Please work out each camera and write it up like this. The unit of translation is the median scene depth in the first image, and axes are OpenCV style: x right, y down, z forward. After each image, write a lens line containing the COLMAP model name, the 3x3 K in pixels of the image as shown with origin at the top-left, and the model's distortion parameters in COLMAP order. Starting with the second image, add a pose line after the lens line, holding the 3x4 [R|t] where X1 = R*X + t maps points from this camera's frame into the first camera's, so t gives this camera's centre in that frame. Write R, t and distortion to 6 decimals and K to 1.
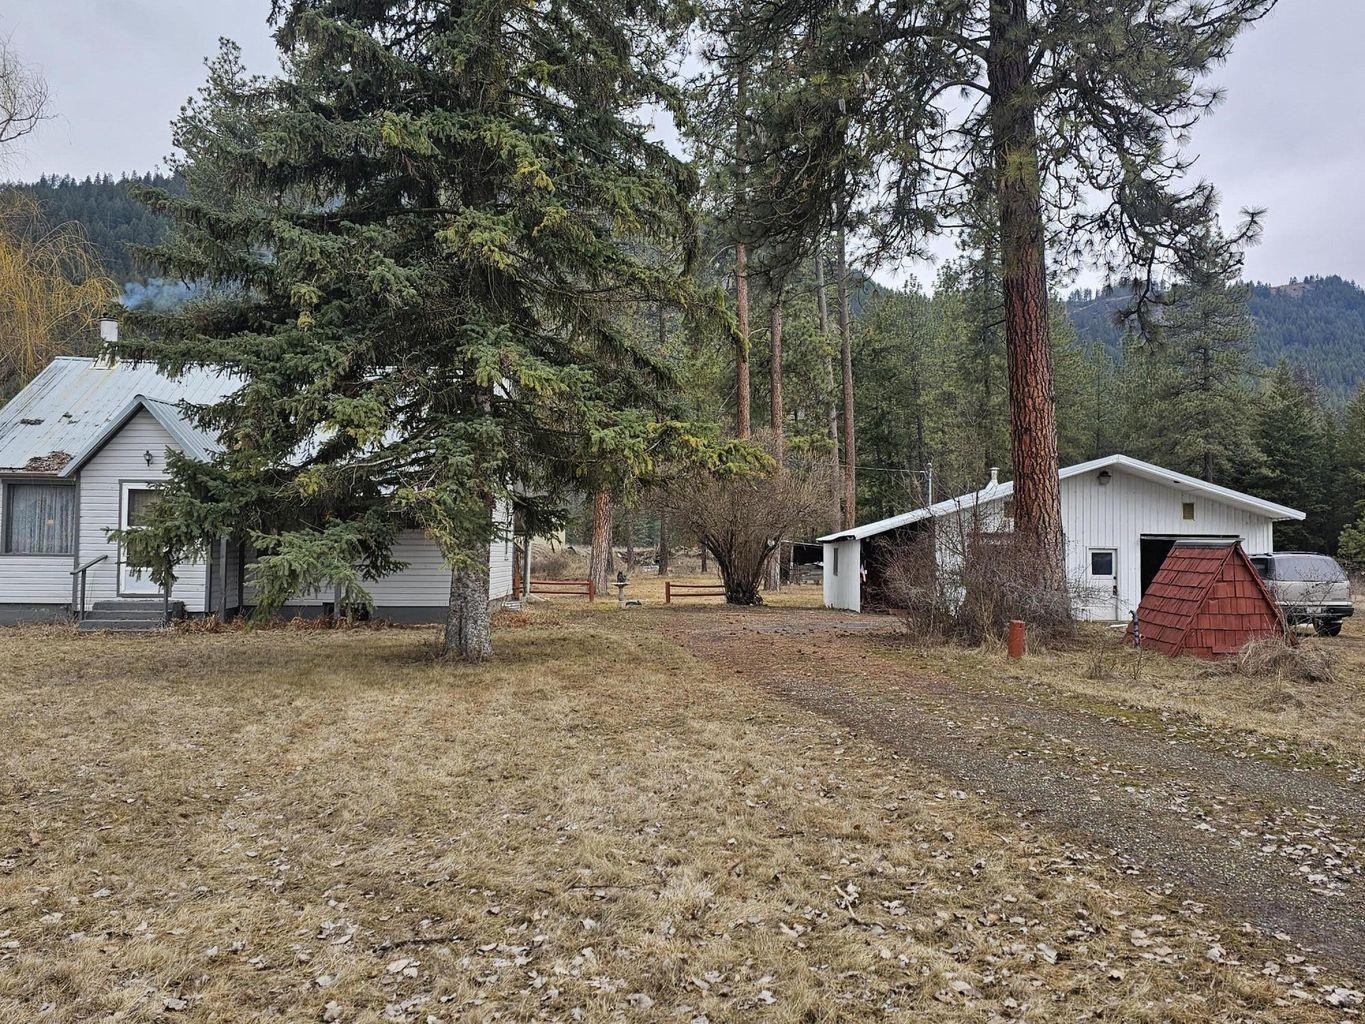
lens RADIAL K [[948.3, 0, 683.0], [0, 948.3, 517.5], [0, 0, 1]] dist [0.107890, -0.067788]
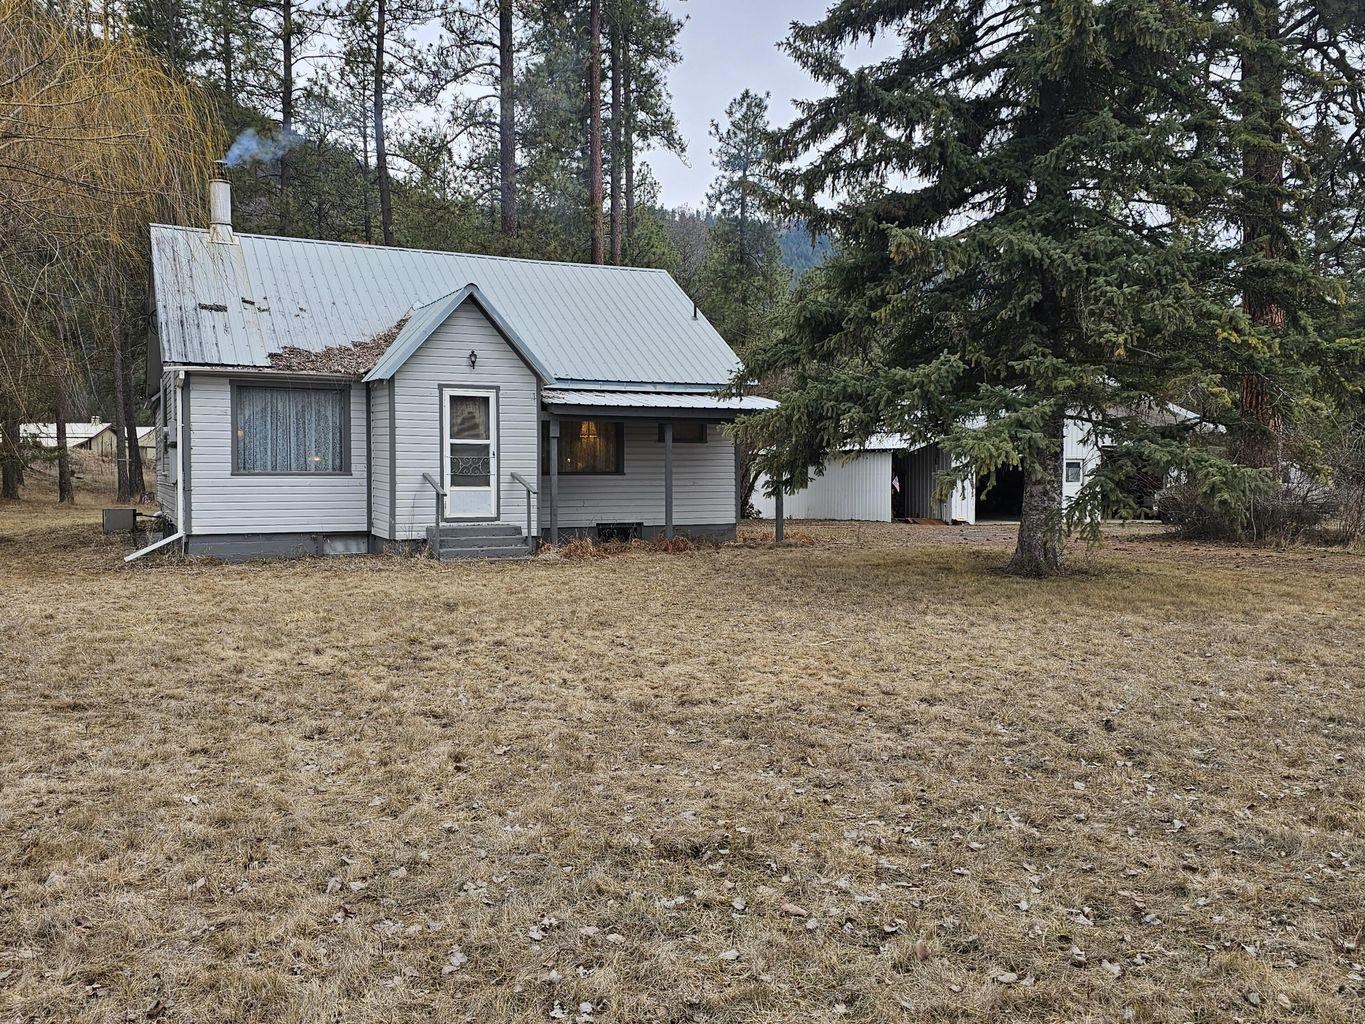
lens RADIAL K [[948.3, 0, 683.0], [0, 948.3, 517.5], [0, 0, 1]] dist [0.107890, -0.067788]
pose [[0.946794, -0.027180, 0.320689, -2.367714], [-0.001182, 0.996127, 0.087916, 0.012172], [-0.321837, -0.083617, 0.943096, 0.496733]]
